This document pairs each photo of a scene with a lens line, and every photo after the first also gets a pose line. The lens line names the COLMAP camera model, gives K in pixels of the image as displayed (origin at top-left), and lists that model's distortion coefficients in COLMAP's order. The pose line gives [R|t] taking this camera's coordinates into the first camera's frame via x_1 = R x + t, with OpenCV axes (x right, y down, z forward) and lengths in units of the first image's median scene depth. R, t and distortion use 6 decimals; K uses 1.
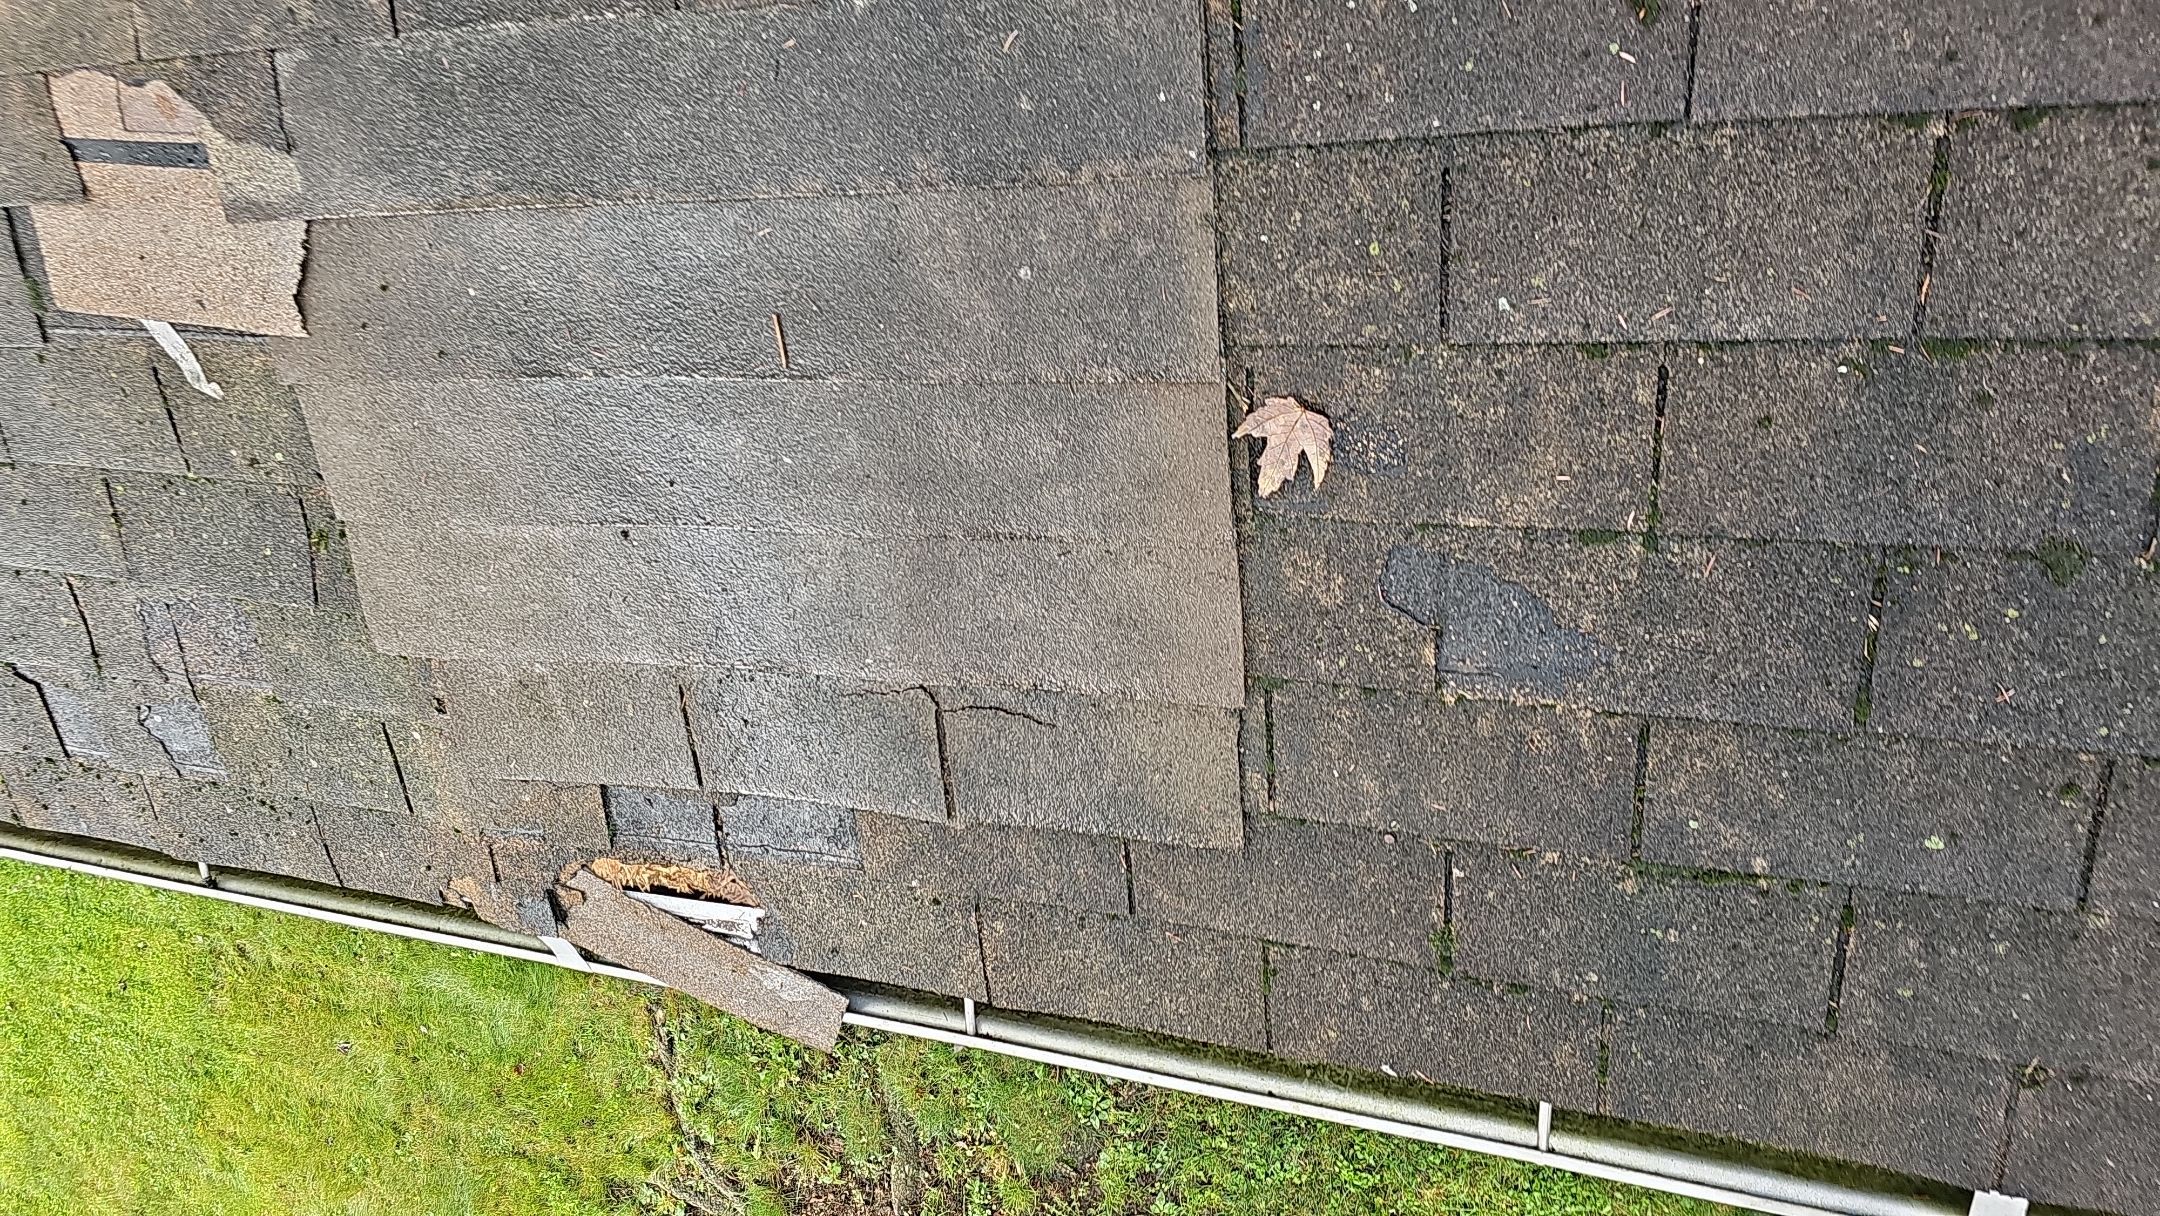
lens RADIAL K [[1467.2, 0, 1080.0], [0, 1467.2, 608.0], [0, 0, 1]] dist [0.066583, -0.053088]
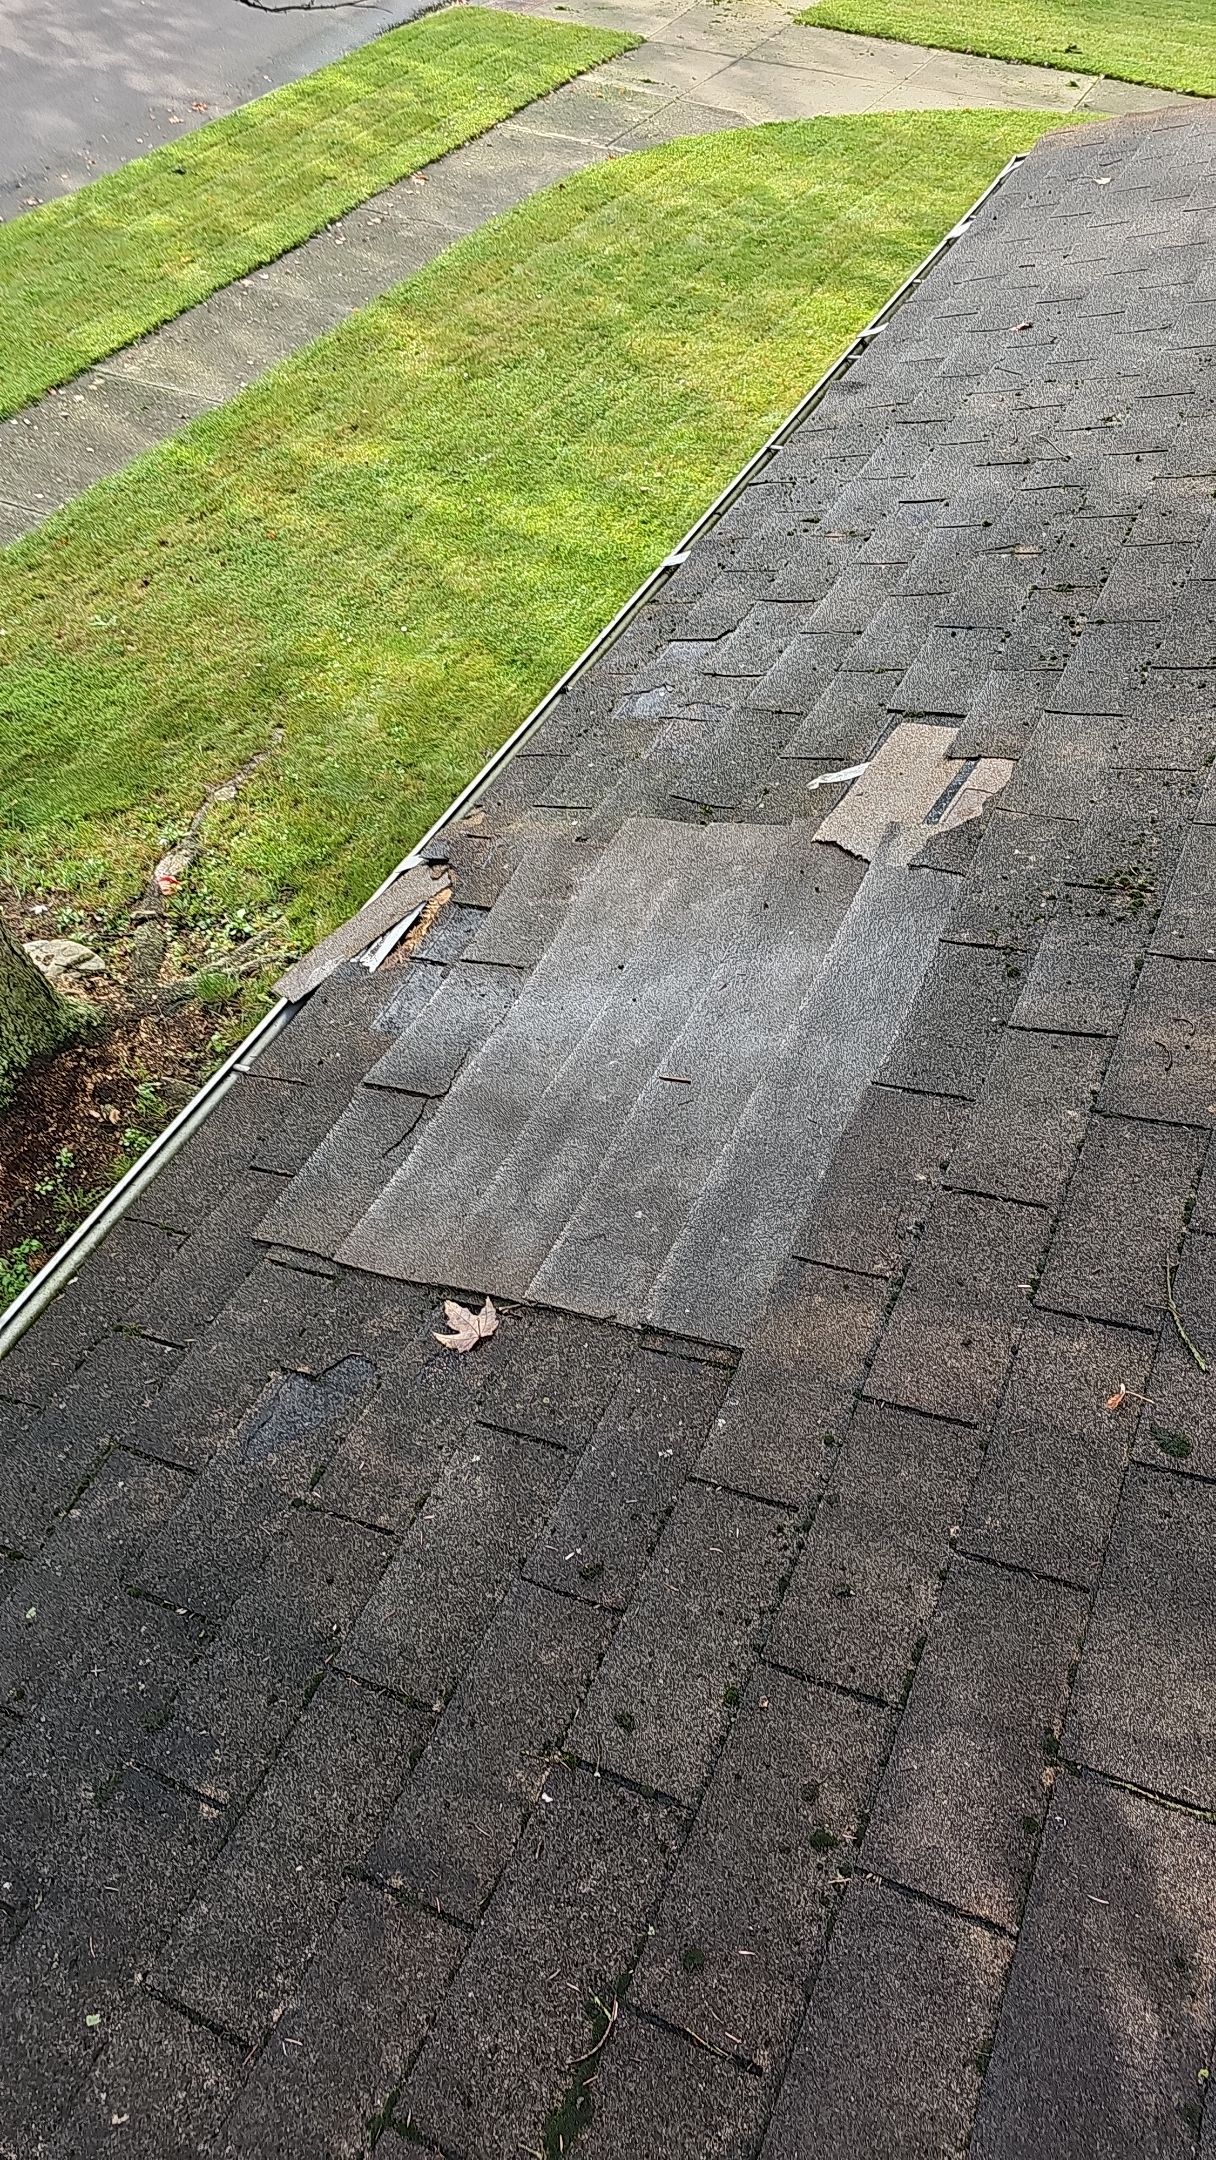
lens RADIAL K [[1437.4, 0, 608.0], [0, 1437.4, 1080.0], [0, 0, 1]] dist [0.146509, -0.213655]
pose [[-0.382781, 0.882960, -0.271773, 0.209815], [-0.923673, -0.360203, 0.130696, -0.274710], [0.017506, 0.301057, 0.953445, -0.400029]]
